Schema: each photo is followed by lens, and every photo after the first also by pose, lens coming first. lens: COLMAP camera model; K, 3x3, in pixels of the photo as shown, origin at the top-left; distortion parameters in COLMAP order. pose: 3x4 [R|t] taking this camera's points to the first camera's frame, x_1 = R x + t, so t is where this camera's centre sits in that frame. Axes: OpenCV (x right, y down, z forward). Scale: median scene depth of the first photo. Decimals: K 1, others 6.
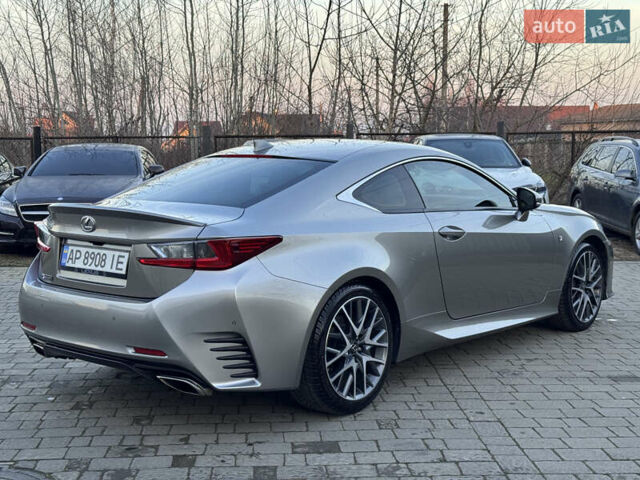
lens RADIAL K [[906.9, 0, 320.0], [0, 906.9, 240.0], [0, 0, 1]] dist [0.151248, -0.103453]
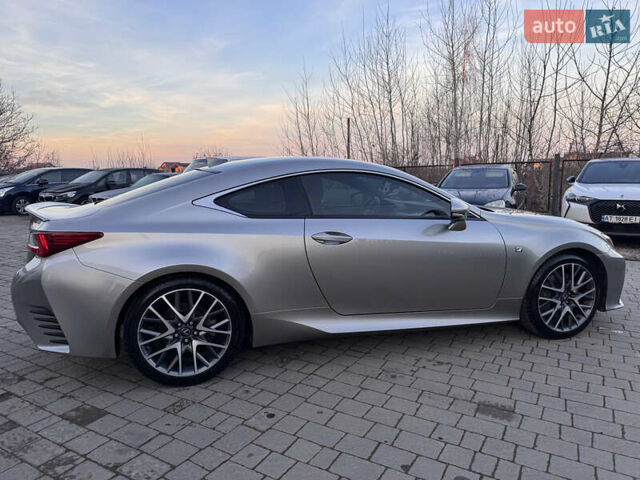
lens RADIAL K [[449.4, 0, 317.9], [0, 449.4, 242.1], [0, 0, 1]] dist [0.055129, -0.069932]
pose [[0.821688, 0.072472, -0.565311, 0.494325], [-0.048693, 0.997183, 0.057061, -0.037607], [0.567853, -0.019359, 0.822902, 0.617408]]
